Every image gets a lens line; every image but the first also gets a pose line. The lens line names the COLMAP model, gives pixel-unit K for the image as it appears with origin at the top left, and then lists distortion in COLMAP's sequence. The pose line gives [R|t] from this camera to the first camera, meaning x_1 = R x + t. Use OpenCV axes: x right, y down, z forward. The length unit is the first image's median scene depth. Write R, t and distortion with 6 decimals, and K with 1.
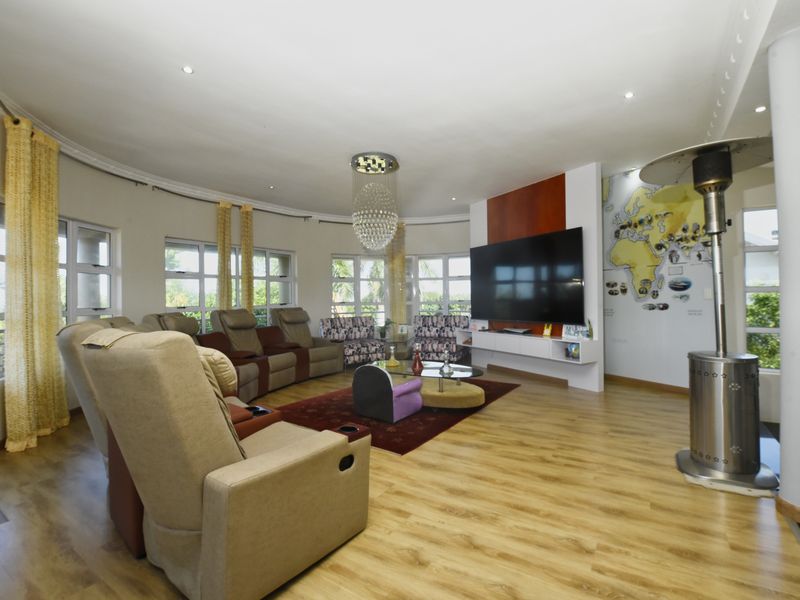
lens RADIAL K [[385.4, 0, 403.0], [0, 385.4, 299.2], [0, 0, 1]] dist [0.001159, 0.000090]
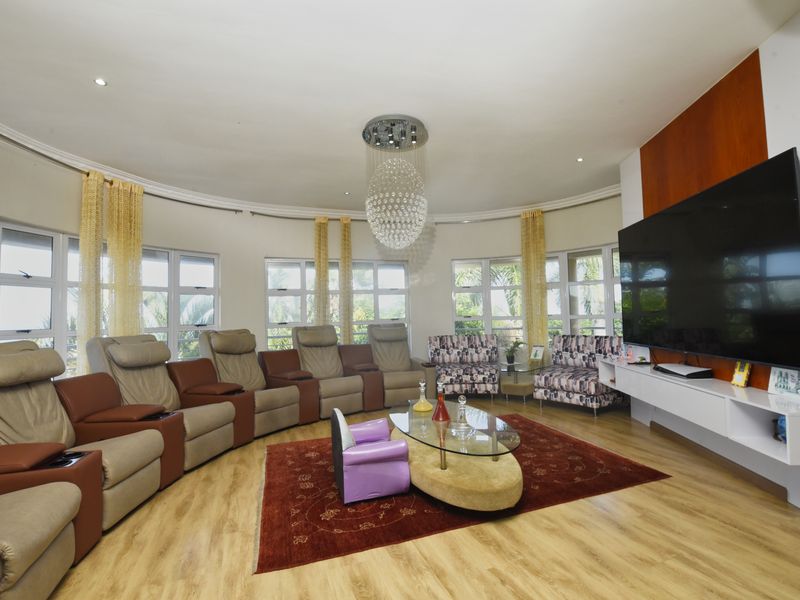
lens RADIAL K [[382.6, 0, 398.8], [0, 382.6, 302.4], [0, 0, 1]] dist [-0.019548, -0.001138]
pose [[0.814305, -0.025391, -0.579881, 0.254007], [0.011606, 0.999555, -0.027469, -0.002837], [0.580321, 0.015638, 0.814238, 0.301035]]
